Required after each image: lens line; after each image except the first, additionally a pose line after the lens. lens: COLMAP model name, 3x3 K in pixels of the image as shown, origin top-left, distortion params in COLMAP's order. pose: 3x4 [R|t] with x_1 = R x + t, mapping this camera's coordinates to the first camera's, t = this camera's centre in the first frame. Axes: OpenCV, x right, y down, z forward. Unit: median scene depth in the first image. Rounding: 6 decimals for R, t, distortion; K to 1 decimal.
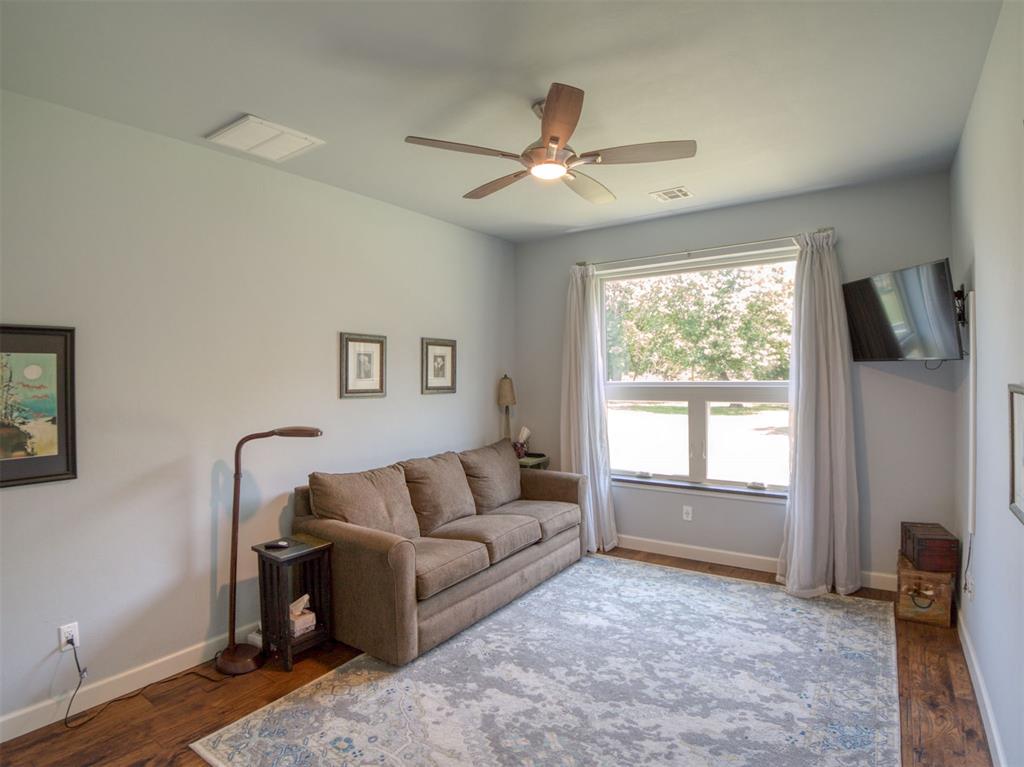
lens RADIAL K [[546.5, 0, 517.4], [0, 546.5, 382.5], [0, 0, 1]] dist [-0.060403, -0.006114]
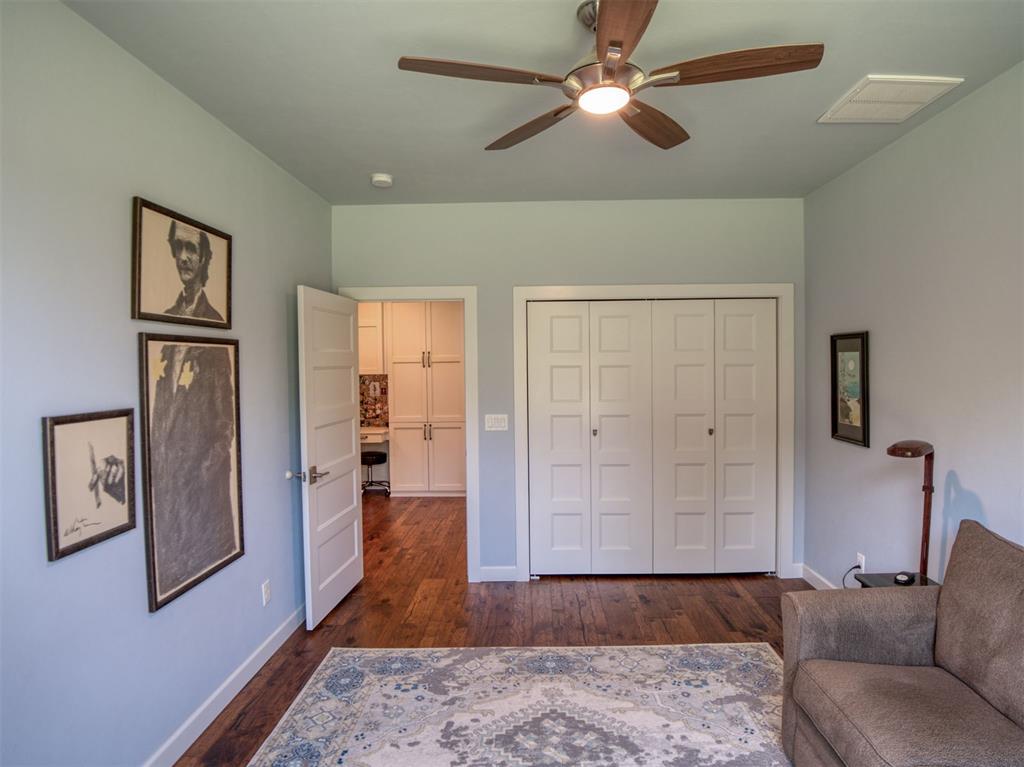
lens RADIAL K [[546.5, 0, 516.8], [0, 546.5, 375.8], [0, 0, 1]] dist [-0.060403, -0.006114]
pose [[-0.848122, 0.030833, -0.528902, 0.614190], [0.011753, 0.999154, 0.039401, -0.059302], [0.529670, 0.027201, -0.847768, 1.745079]]
